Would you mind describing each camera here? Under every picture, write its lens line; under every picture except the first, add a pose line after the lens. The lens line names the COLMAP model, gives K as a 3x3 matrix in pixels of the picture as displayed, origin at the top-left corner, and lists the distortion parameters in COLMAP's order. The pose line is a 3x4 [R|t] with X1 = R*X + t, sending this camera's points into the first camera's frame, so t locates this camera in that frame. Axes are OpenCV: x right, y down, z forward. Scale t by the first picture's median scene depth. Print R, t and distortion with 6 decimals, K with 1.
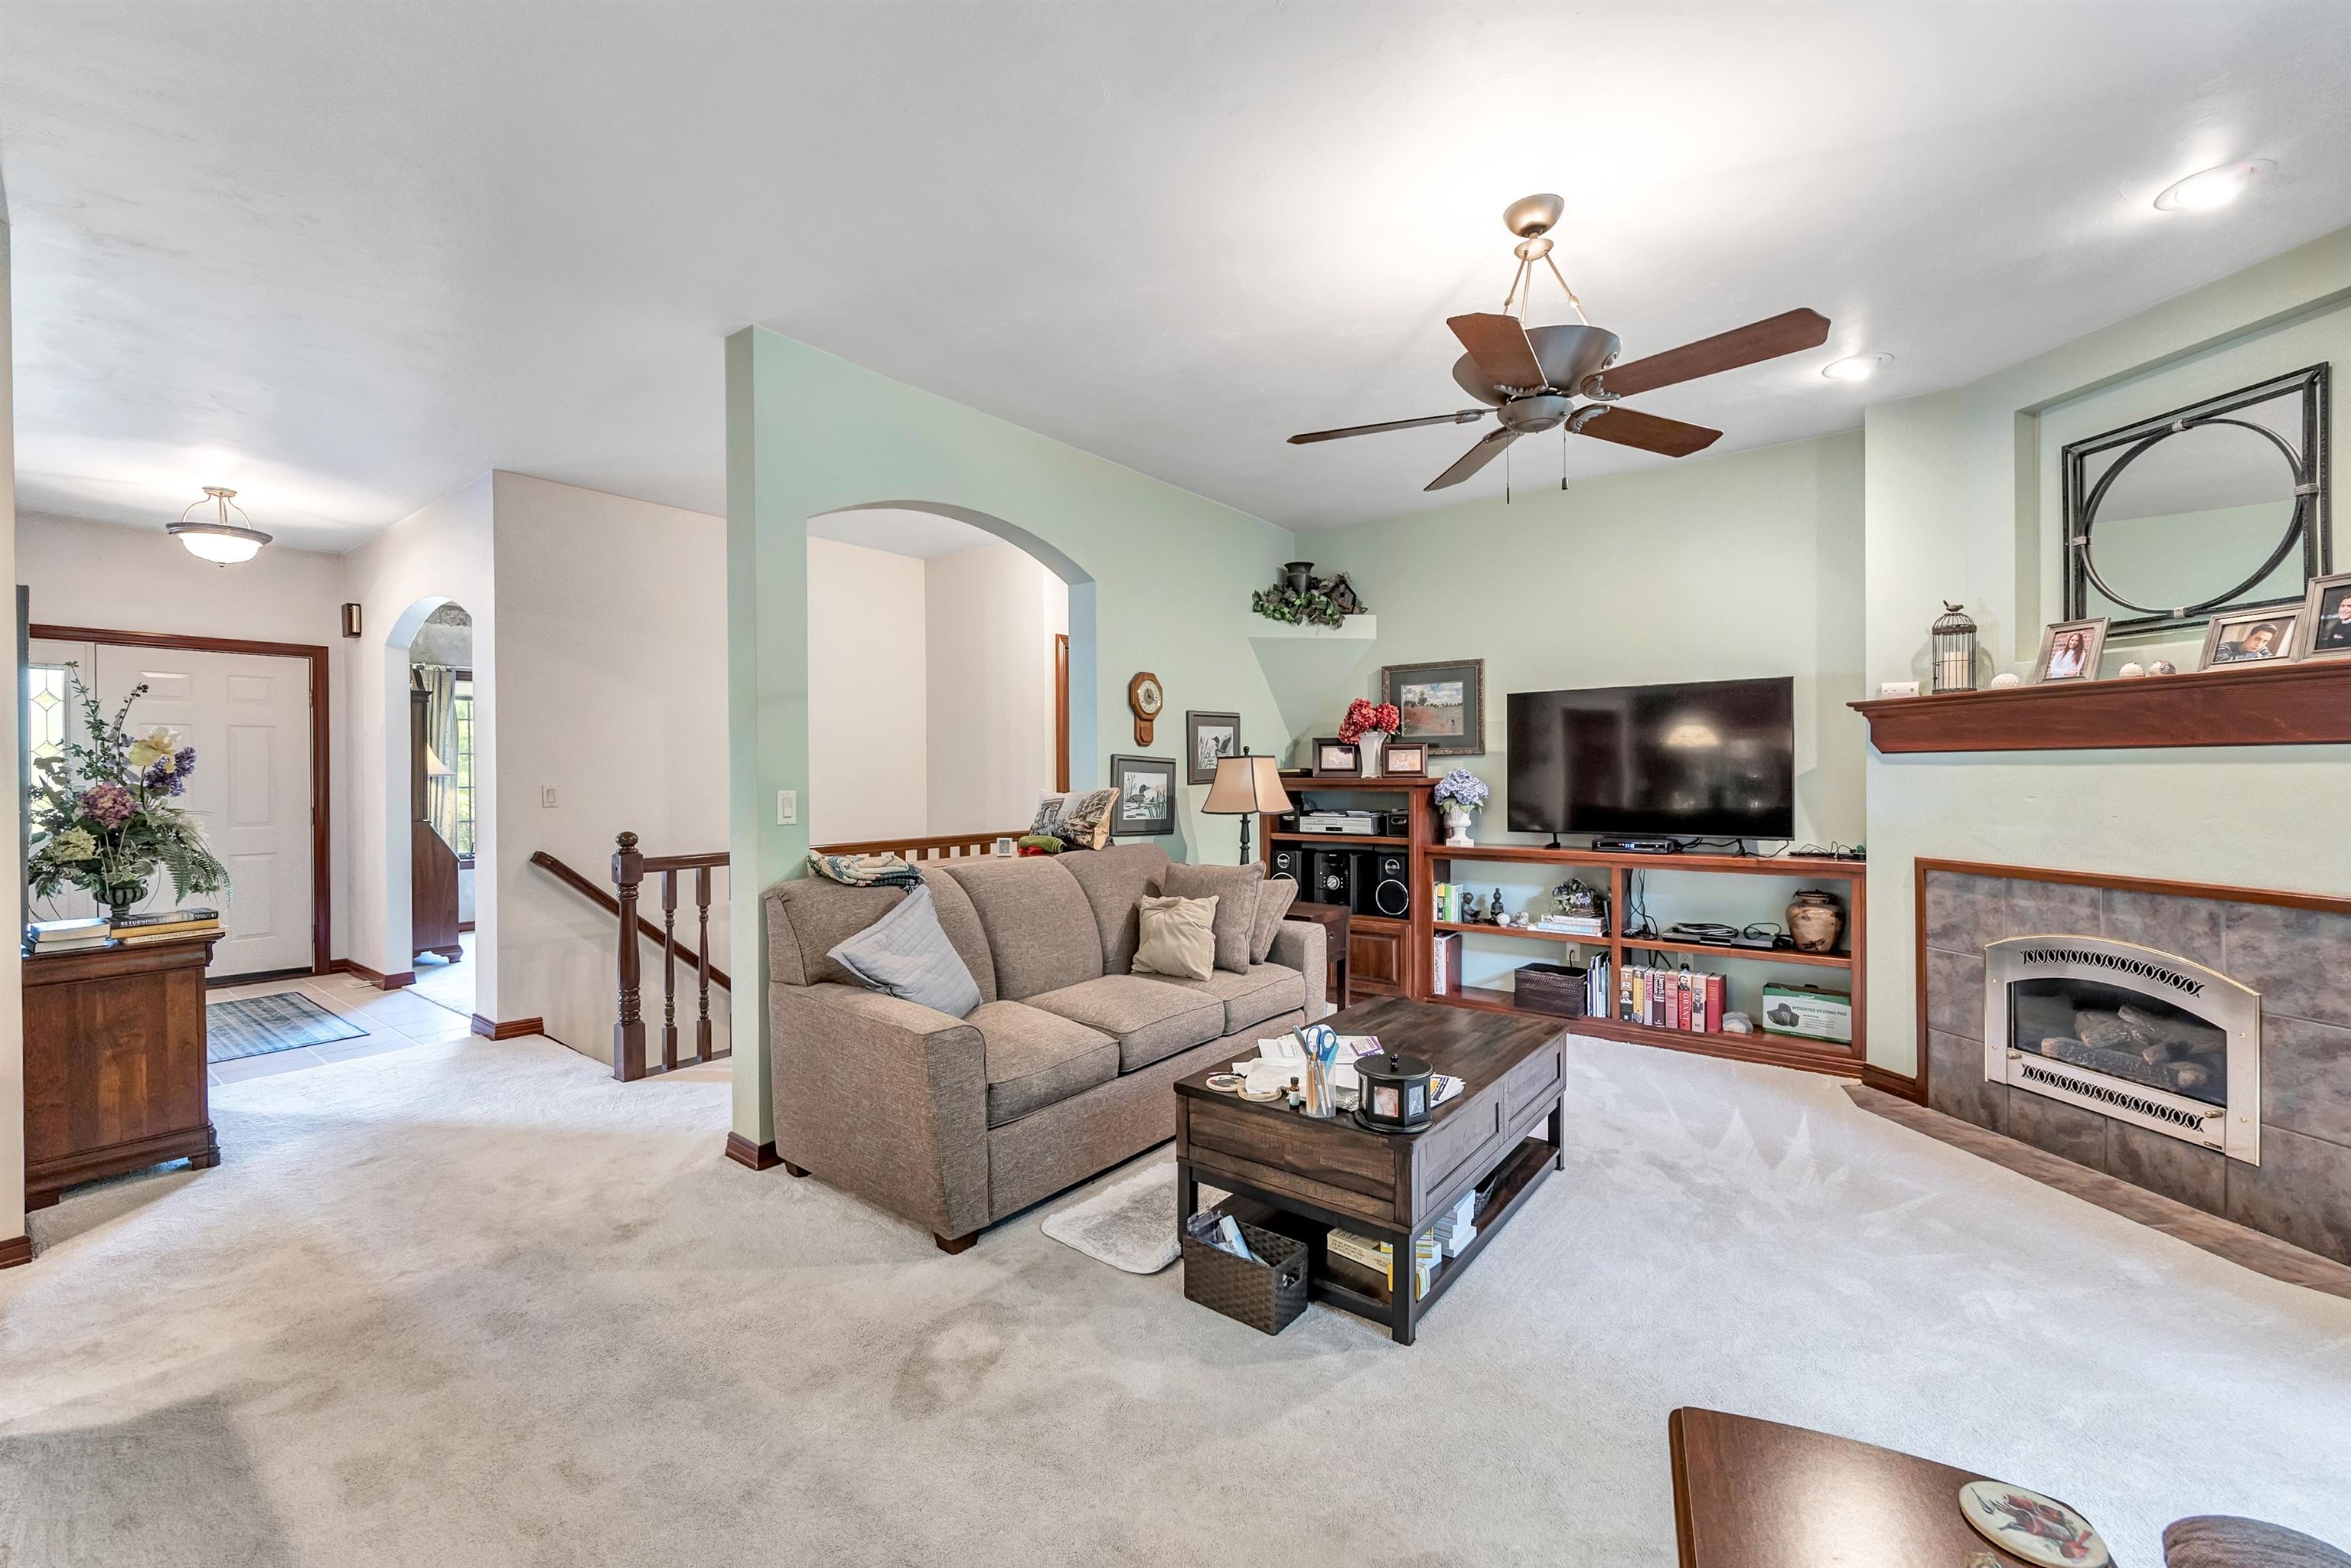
lens RADIAL K [[947.9, 0, 1163.9], [0, 947.9, 780.4], [0, 0, 1]] dist [0.000382, 0.000030]
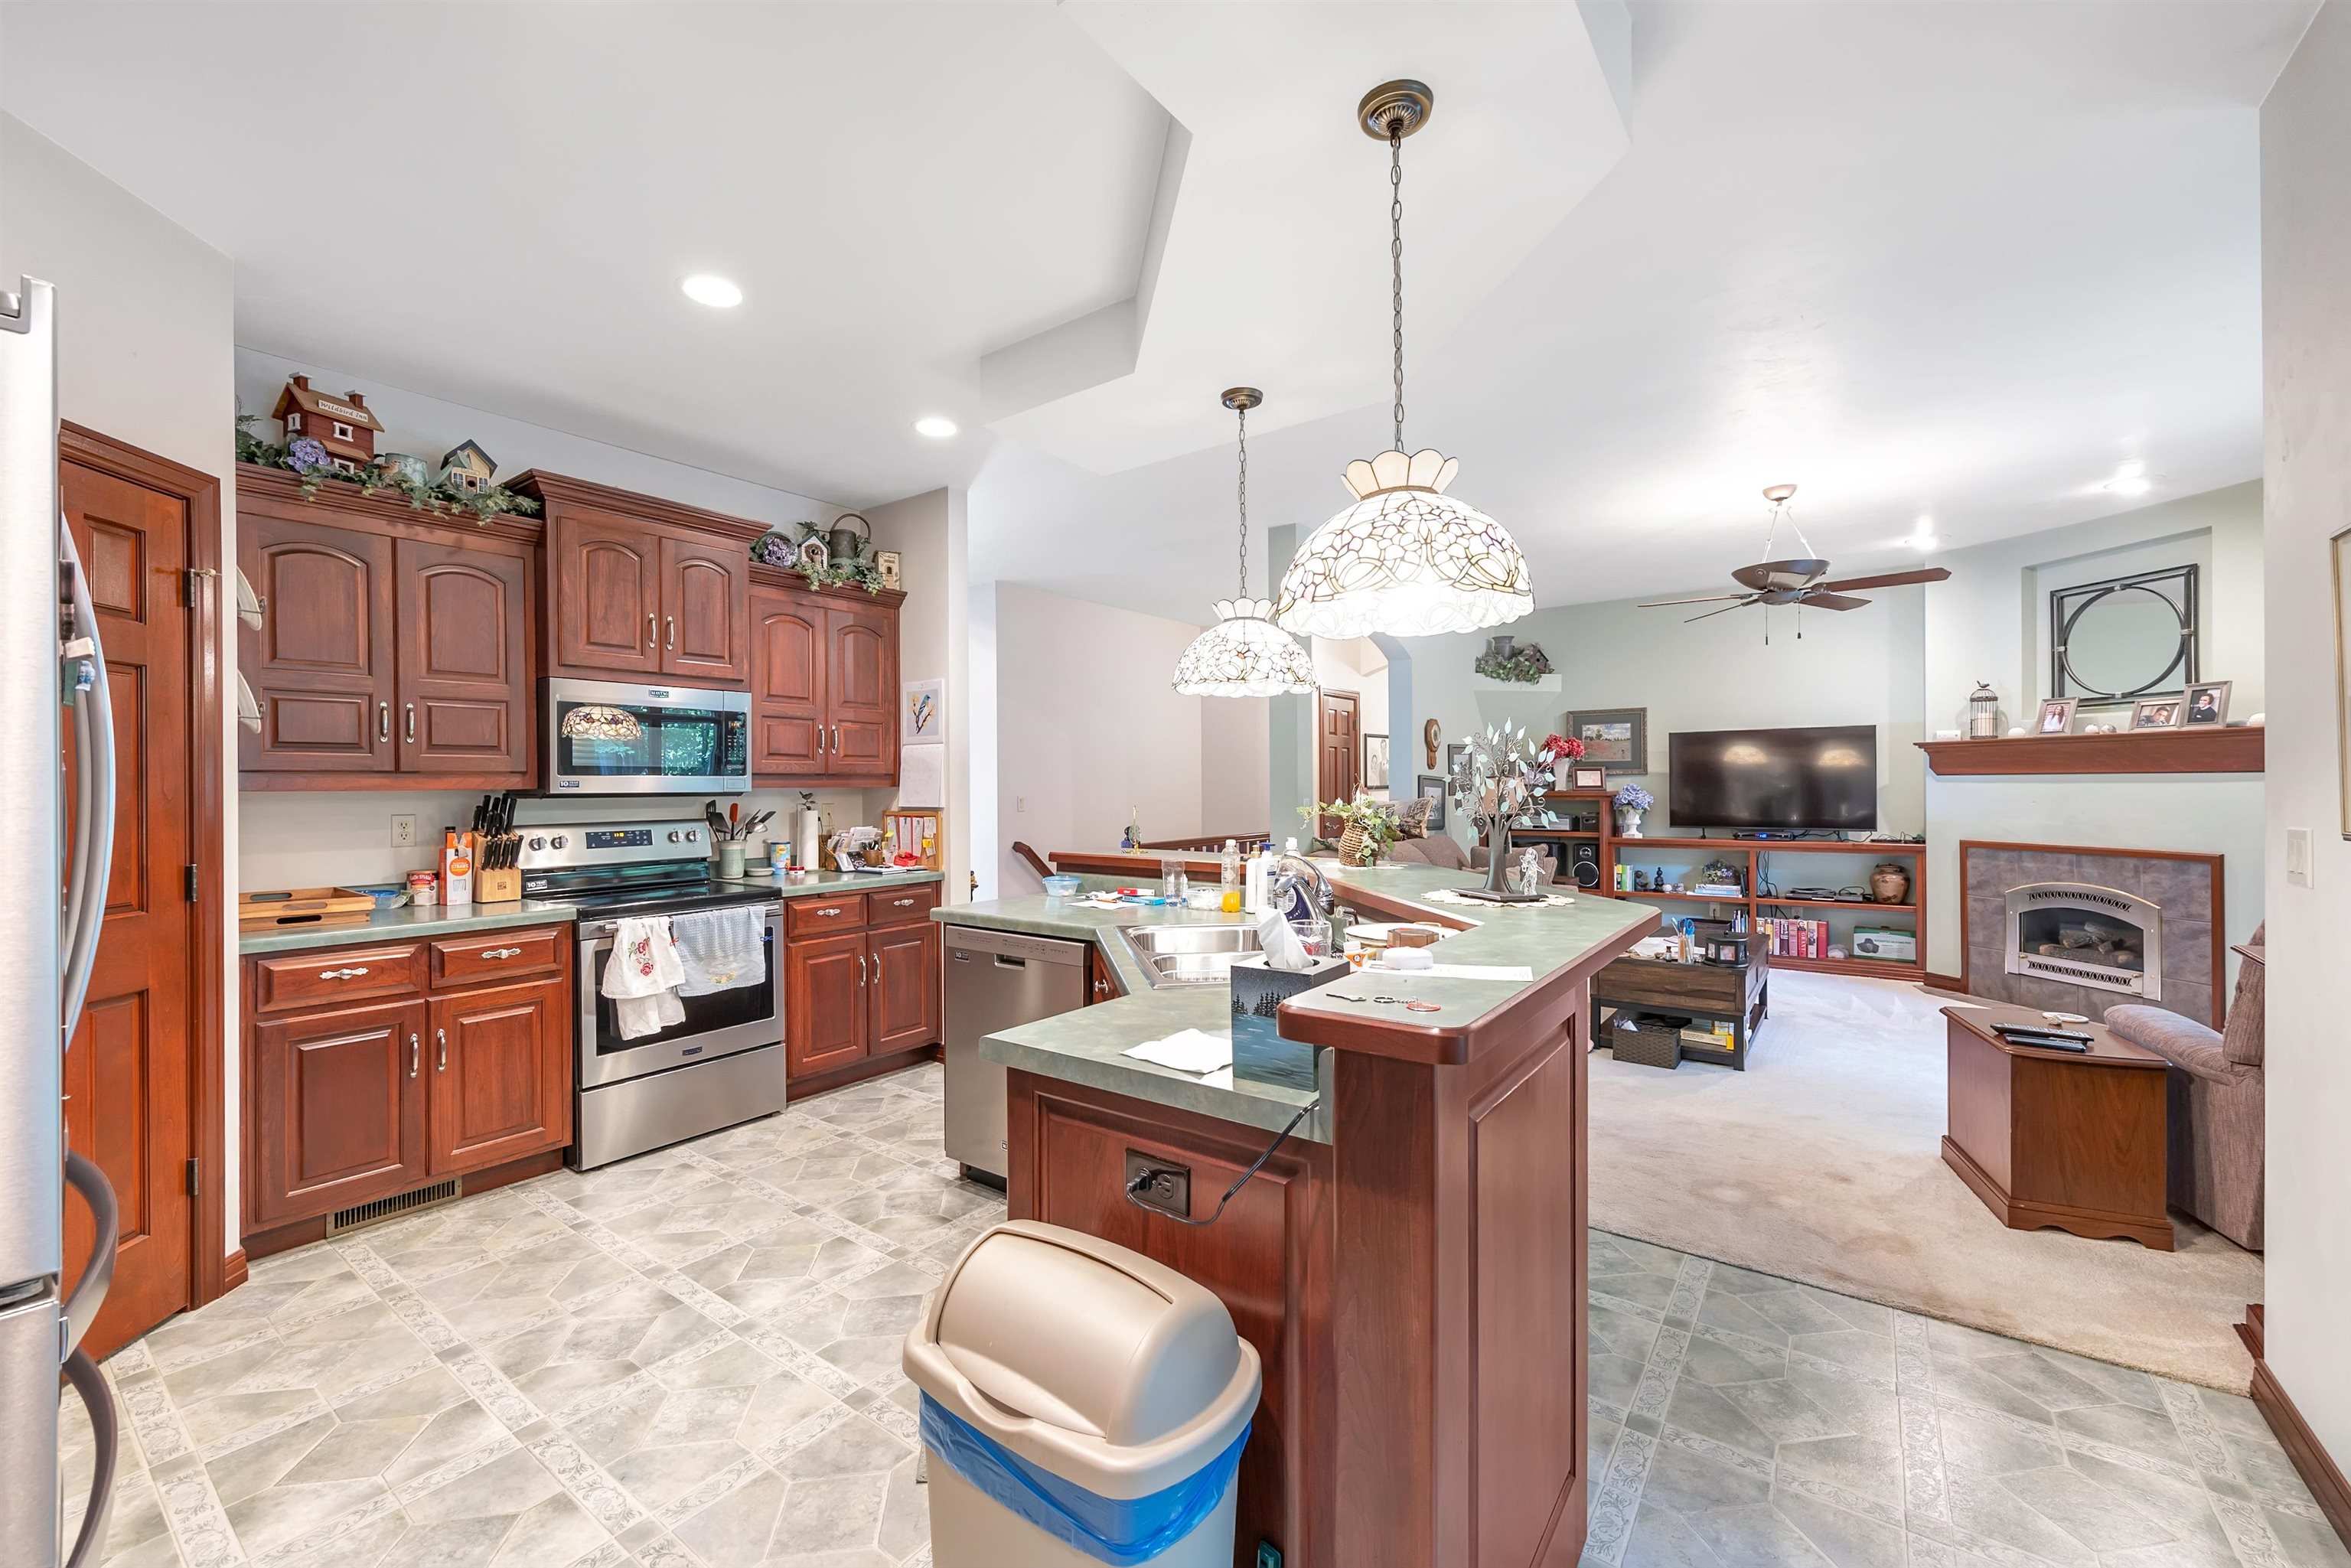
lens RADIAL K [[948.6, 0, 1157.1], [0, 948.6, 791.1], [0, 0, 1]] dist [0.000613, 0.000116]
pose [[0.999798, -0.000301, 0.020080, -0.569431], [0.000339, 0.999998, -0.001870, 0.000537], [-0.020080, 0.001876, 0.999797, -0.551995]]
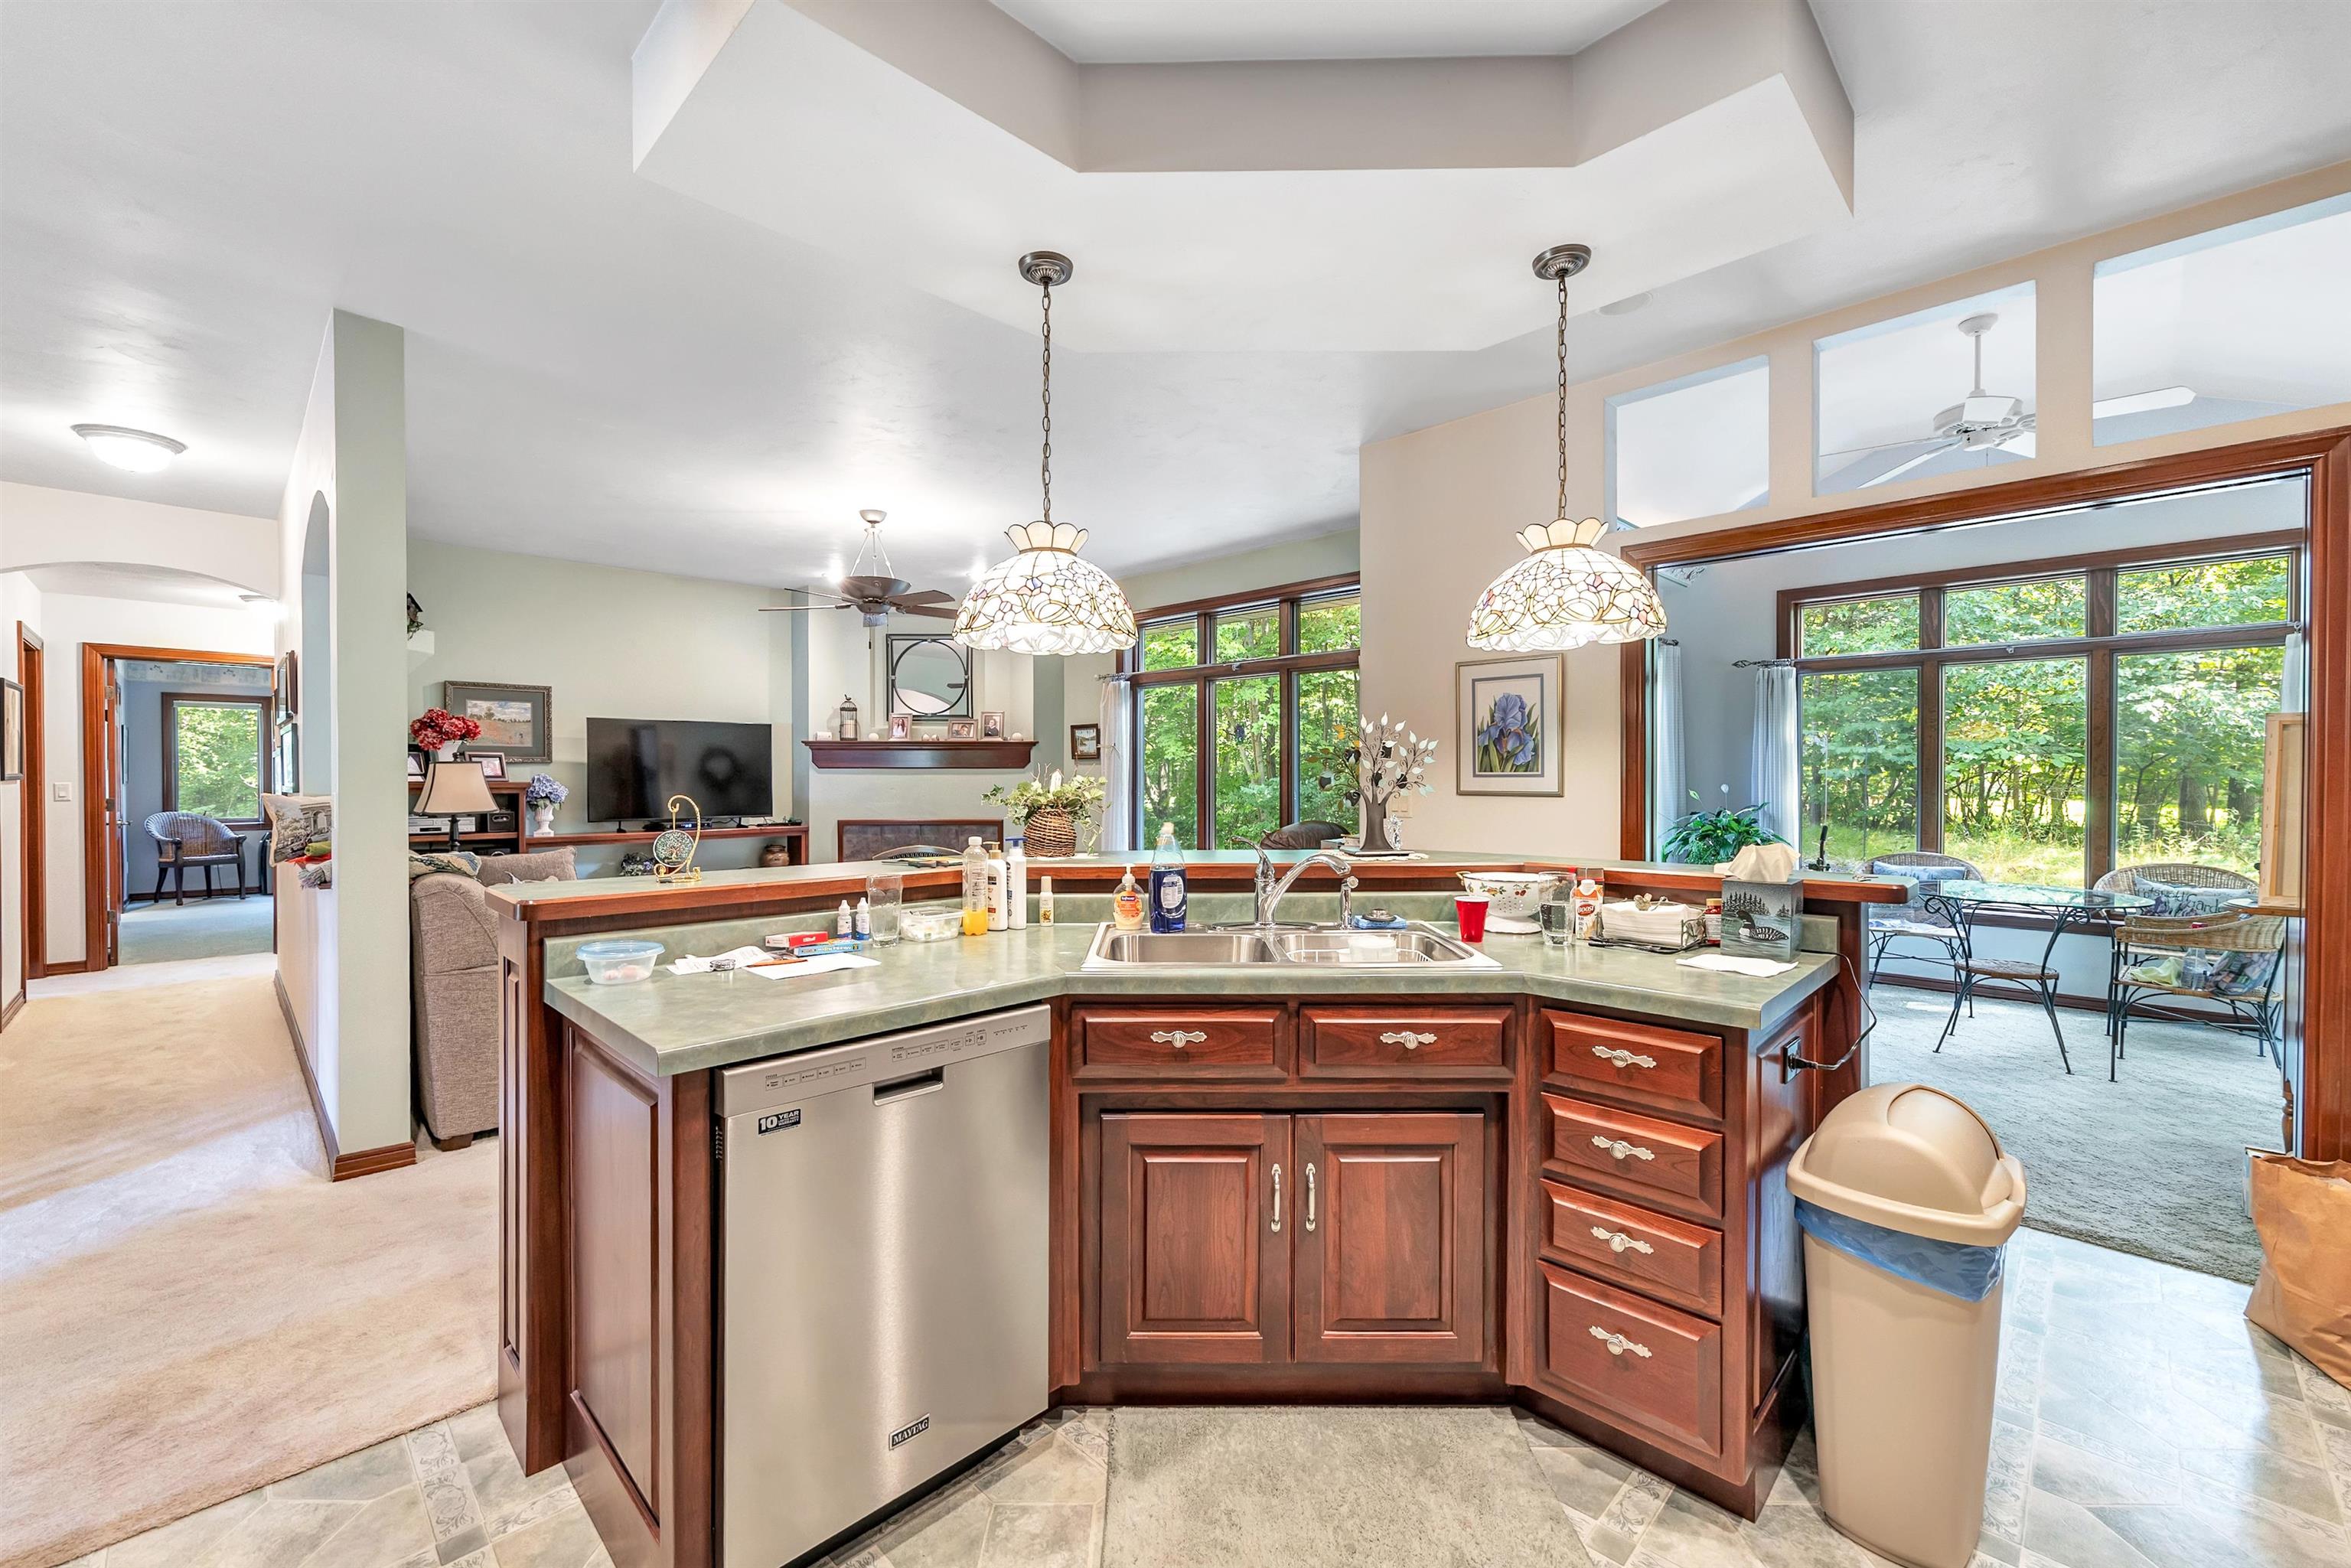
lens RADIAL K [[947.9, 0, 1163.9], [0, 947.9, 780.4], [0, 0, 1]] dist [0.000382, 0.000030]
pose [[0.121841, 0.001787, 0.992548, -1.064854], [0.008290, 0.999962, -0.002818, 0.007674], [-0.992515, 0.008572, 0.121821, 0.060018]]
